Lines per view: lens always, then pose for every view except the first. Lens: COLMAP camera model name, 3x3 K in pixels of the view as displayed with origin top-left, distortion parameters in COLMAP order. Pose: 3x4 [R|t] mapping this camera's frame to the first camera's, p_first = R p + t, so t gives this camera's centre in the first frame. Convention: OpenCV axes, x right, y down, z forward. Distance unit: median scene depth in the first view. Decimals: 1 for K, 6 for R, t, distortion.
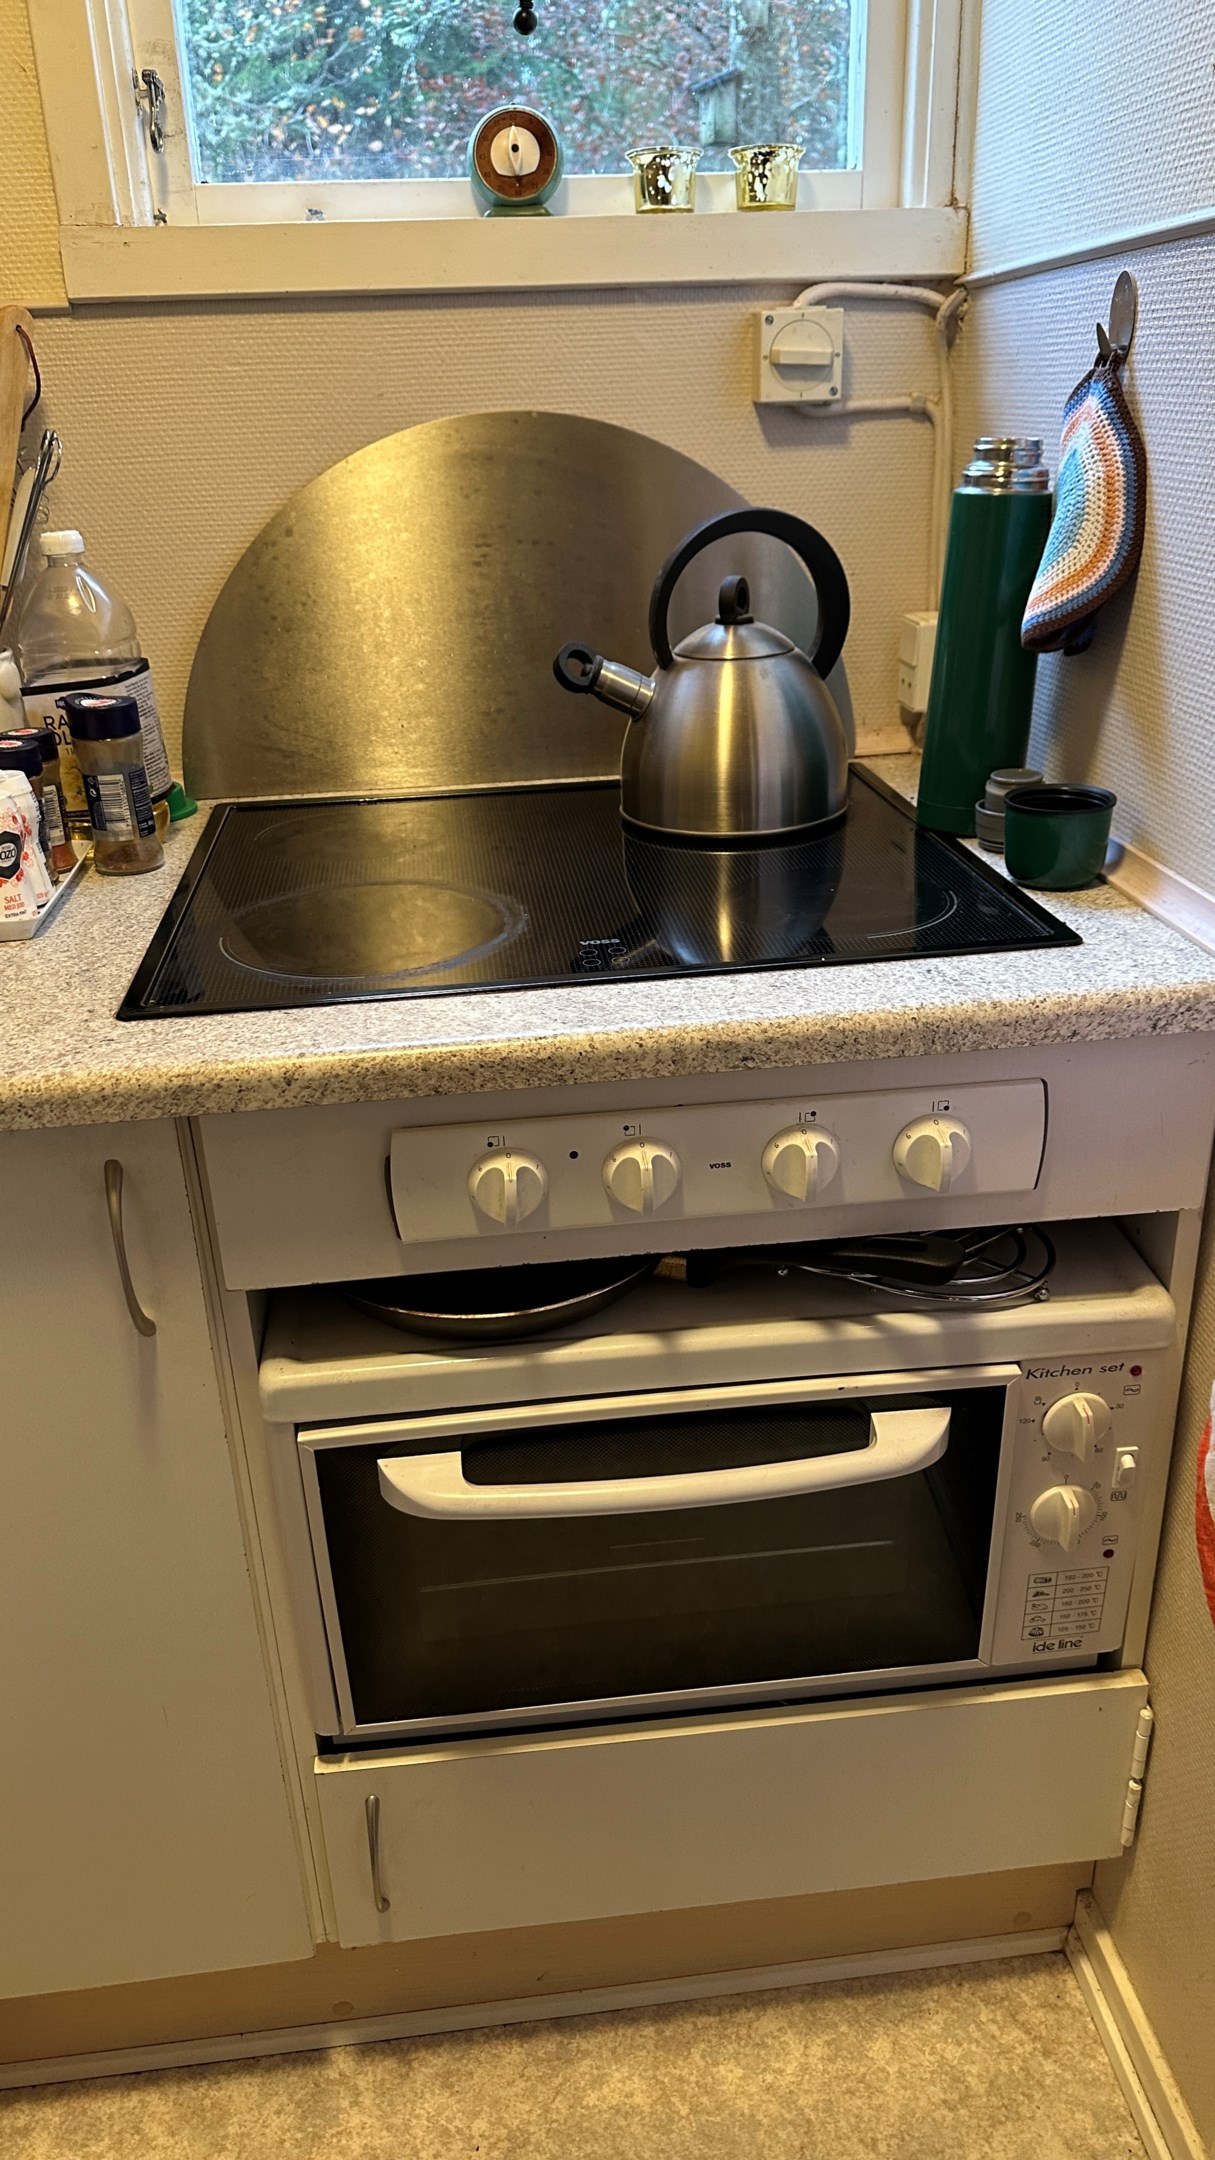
lens RADIAL K [[1530.1, 0, 595.6], [0, 1530.1, 1085.0], [0, 0, 1]] dist [0.061562, -0.088225]
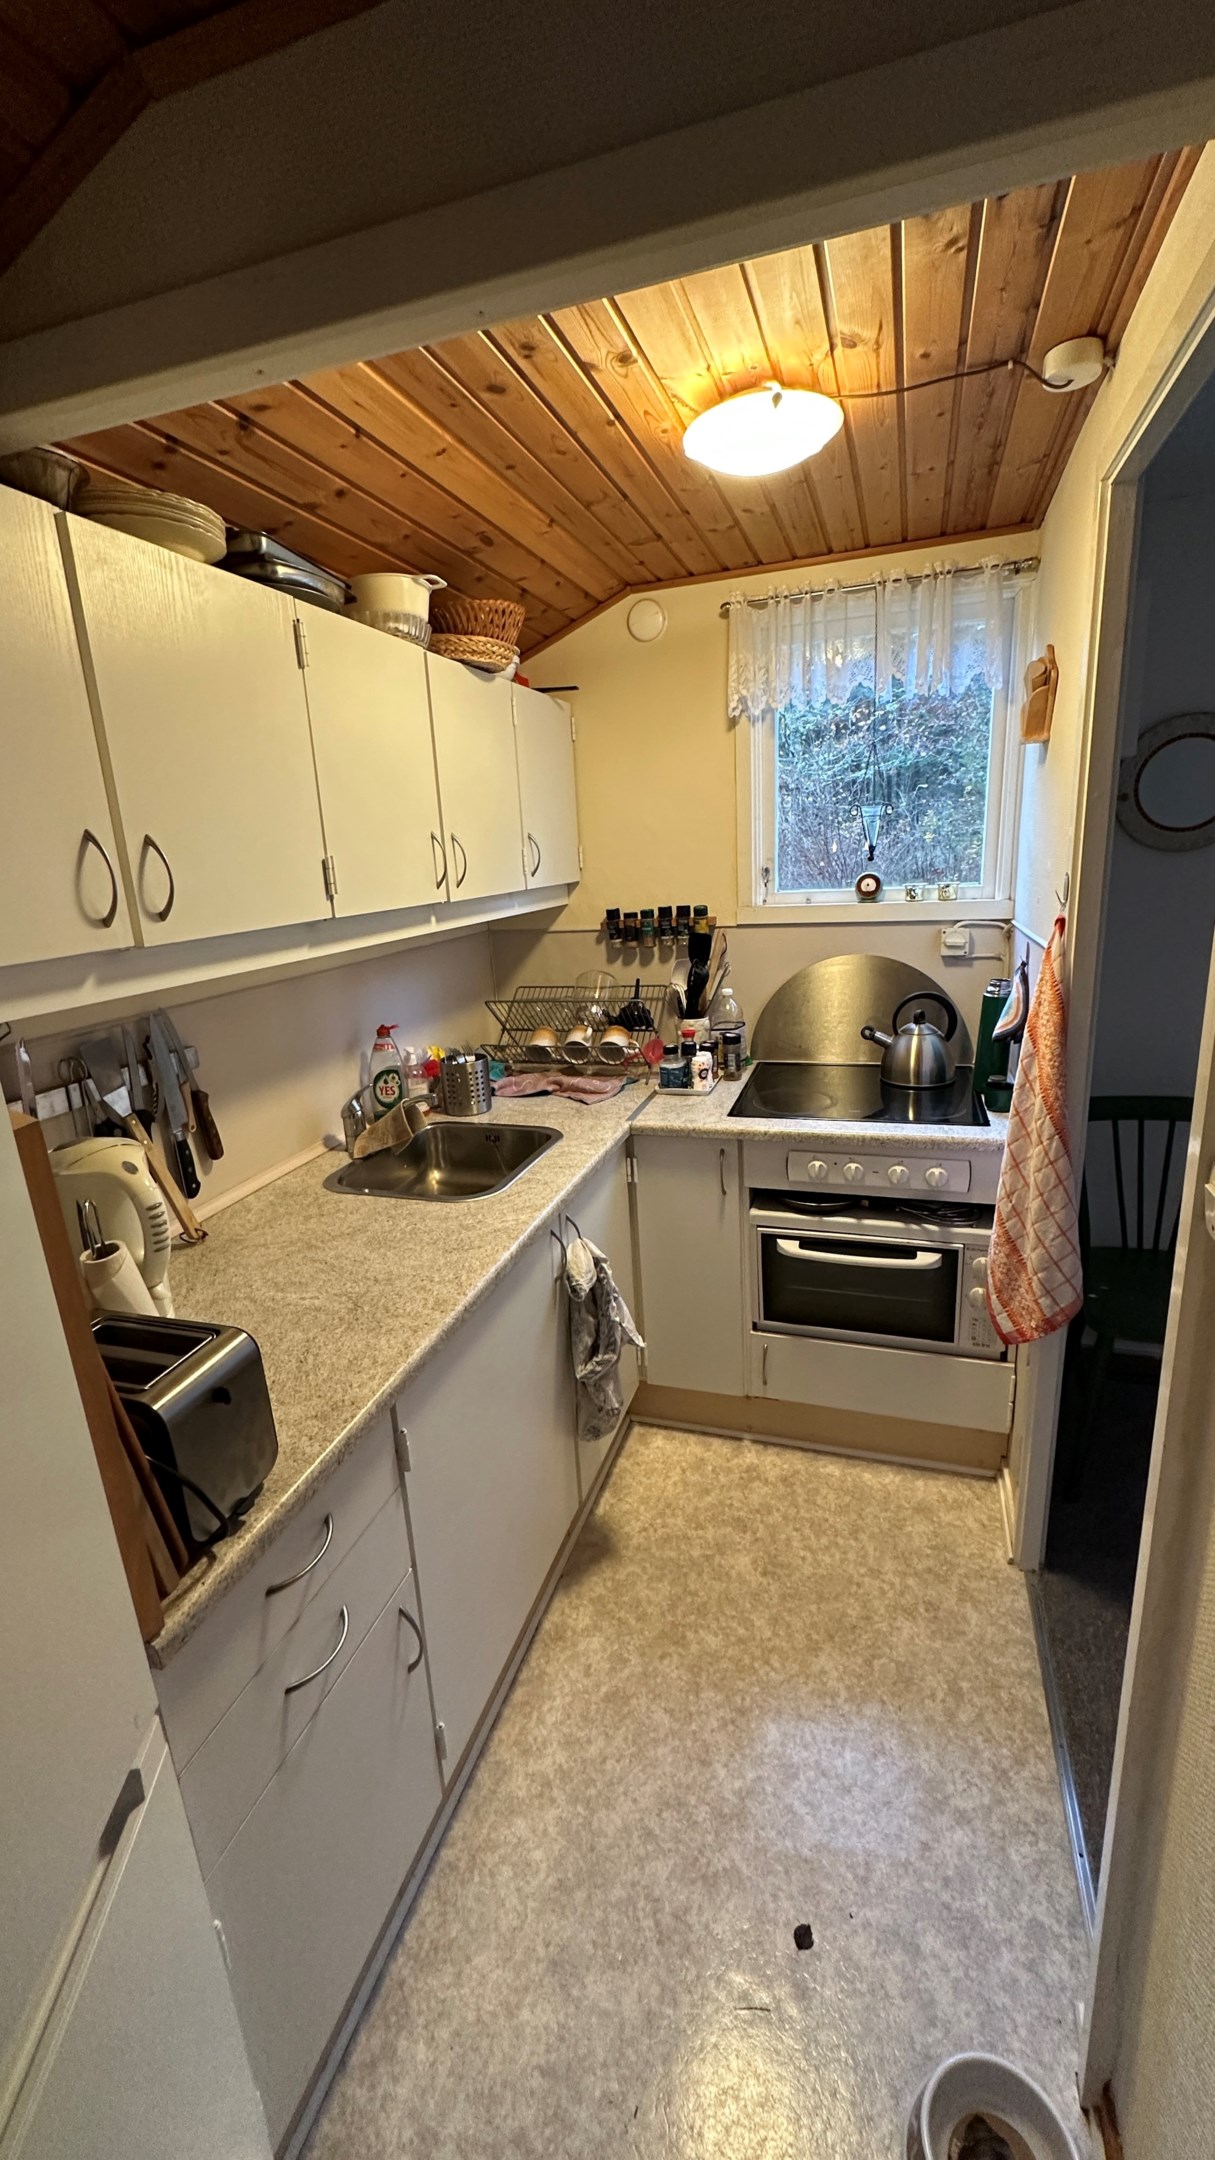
lens RADIAL K [[872.6, 0, 602.9], [0, 872.6, 1080.4], [0, 0, 1]] dist [-0.007227, 0.001409]
pose [[0.909275, 0.094421, -0.405345, 0.267982], [-0.147936, 0.983648, -0.102722, 0.125501], [0.389018, 0.153368, 0.908374, -1.045995]]
